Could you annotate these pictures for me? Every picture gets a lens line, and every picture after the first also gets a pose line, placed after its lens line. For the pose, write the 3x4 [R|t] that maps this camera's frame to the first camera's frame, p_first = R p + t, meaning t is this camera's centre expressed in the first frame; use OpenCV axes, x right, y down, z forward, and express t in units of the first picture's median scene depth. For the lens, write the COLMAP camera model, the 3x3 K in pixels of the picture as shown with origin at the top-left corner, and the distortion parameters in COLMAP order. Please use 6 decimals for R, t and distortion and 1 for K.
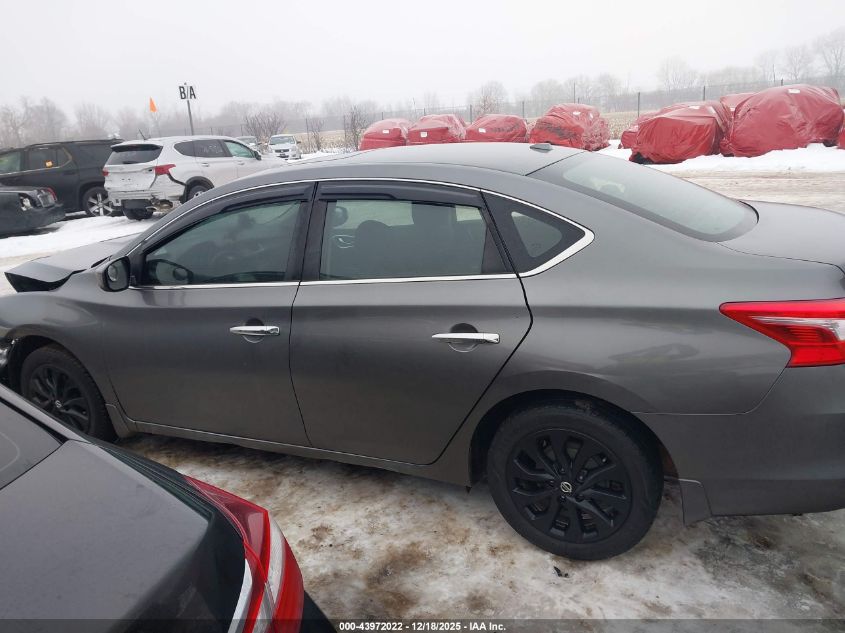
lens RADIAL K [[669.4, 0, 420.9], [0, 669.4, 313.9], [0, 0, 1]] dist [0.038325, -0.043552]
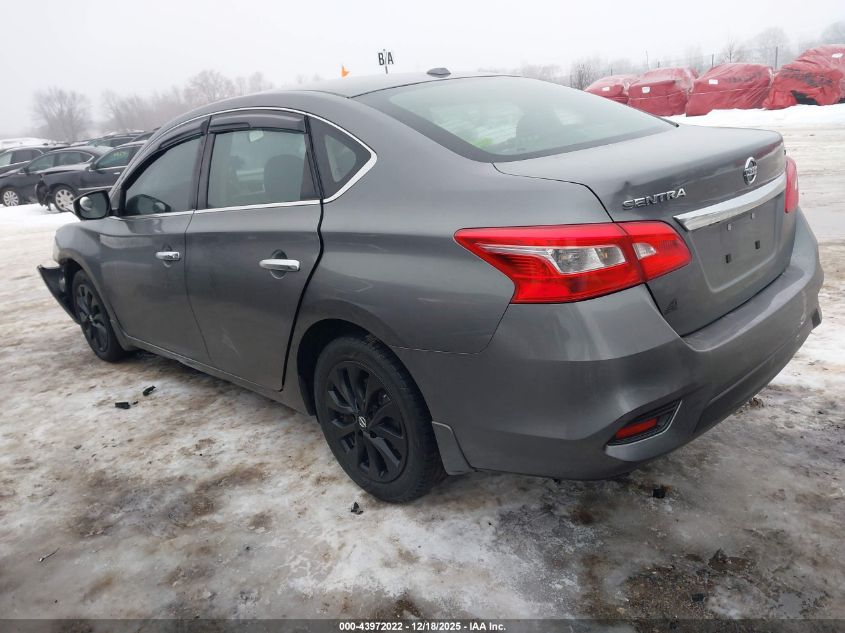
lens RADIAL K [[669.4, 0, 423.7], [0, 669.4, 320.3], [0, 0, 1]] dist [0.038325, -0.043552]
pose [[0.935211, 0.072583, -0.346571, 0.591193], [-0.053294, 0.996469, 0.064882, 0.040510], [0.350056, -0.042208, 0.935777, 0.126035]]
